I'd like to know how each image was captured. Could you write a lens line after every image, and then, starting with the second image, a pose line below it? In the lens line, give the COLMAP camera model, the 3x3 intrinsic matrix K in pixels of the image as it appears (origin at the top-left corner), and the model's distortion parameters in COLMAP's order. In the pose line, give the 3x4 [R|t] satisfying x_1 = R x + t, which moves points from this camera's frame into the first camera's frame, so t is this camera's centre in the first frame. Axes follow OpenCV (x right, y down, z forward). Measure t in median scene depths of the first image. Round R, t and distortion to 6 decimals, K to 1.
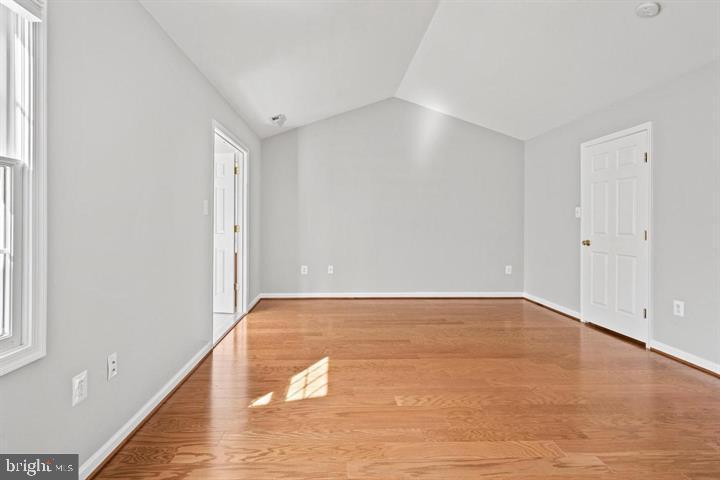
lens RADIAL K [[344.9, 0, 359.7], [0, 344.9, 223.1], [0, 0, 1]] dist [0.000261, -0.000042]
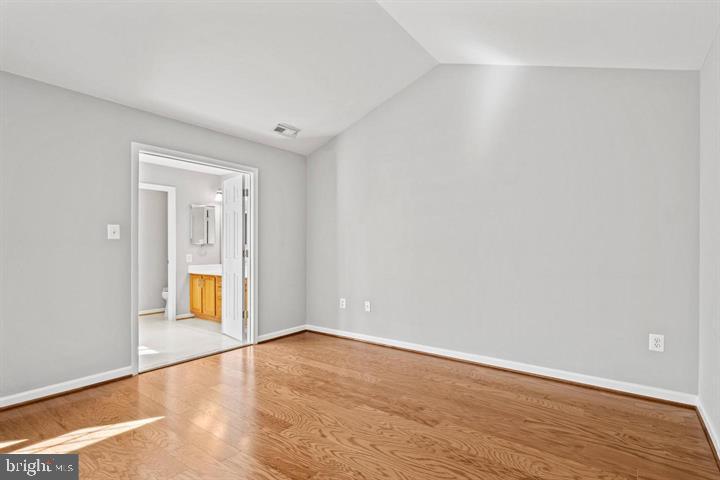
lens RADIAL K [[359.6, 0, 361.1], [0, 359.6, 248.8], [0, 0, 1]] dist [0.000286, 0.000046]
pose [[0.786865, 0.001995, -0.617122, 0.428331], [0.000390, 0.999993, 0.003729, -0.000720], [0.617125, -0.003175, 0.786858, 0.348441]]
